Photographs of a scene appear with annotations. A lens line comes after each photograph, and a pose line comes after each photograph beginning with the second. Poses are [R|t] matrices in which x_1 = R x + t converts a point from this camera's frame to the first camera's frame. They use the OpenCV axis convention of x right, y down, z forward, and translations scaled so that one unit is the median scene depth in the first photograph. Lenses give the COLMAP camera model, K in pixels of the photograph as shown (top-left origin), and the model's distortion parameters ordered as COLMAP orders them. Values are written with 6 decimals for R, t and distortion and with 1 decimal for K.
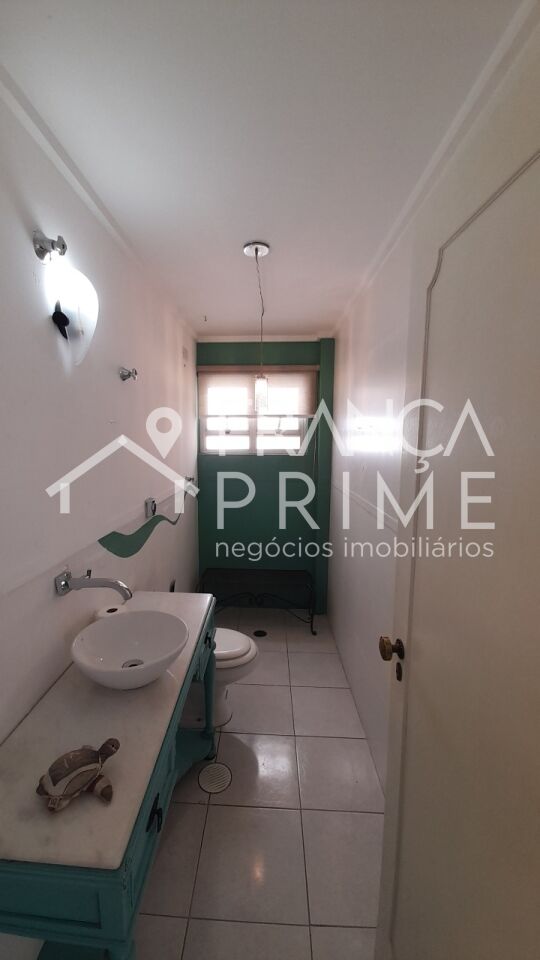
lens RADIAL K [[390.3, 0, 270.0], [0, 390.3, 480.0], [0, 0, 1]] dist [0.061062, -0.000167]
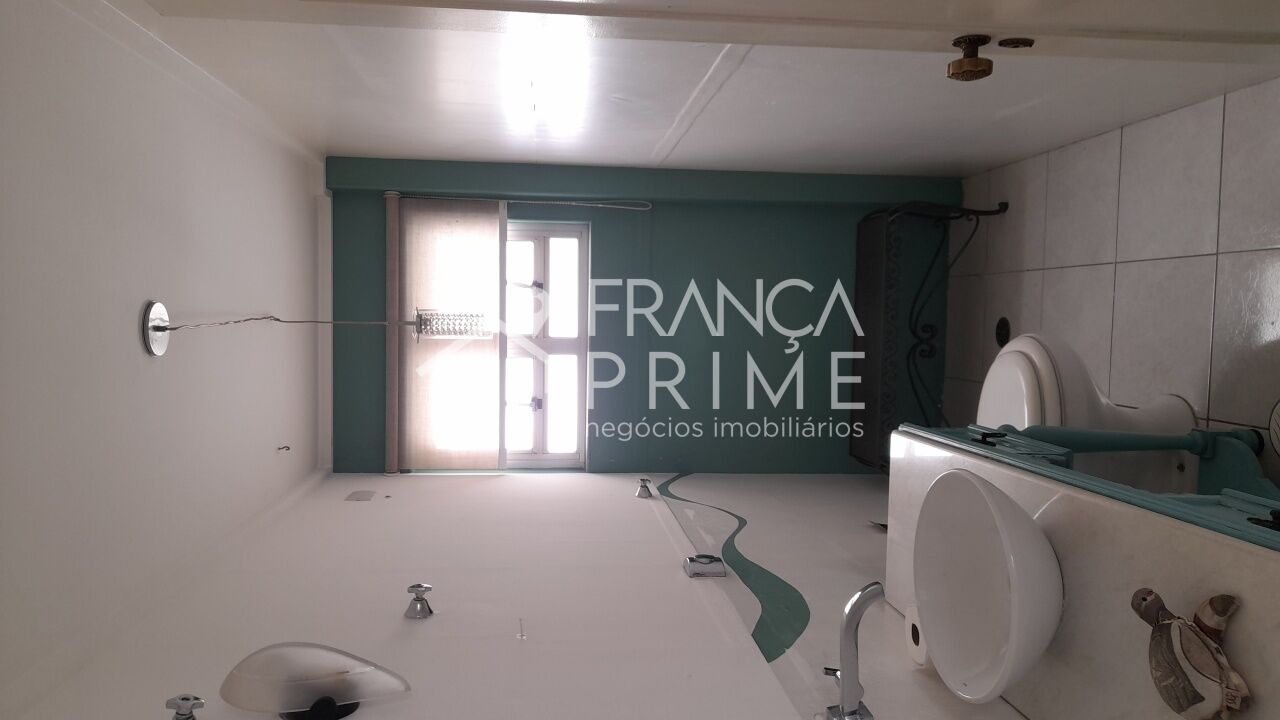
lens RADIAL K [[960.0, 0, 640.0], [0, 960.0, 360.0], [0, 0, 1]] dist [0.003734, 0.000011]
pose [[0.006189, -0.998739, -0.049822, -0.009618], [0.999901, 0.006811, -0.012331, 0.007759], [0.012655, -0.049740, 0.998682, -0.110893]]
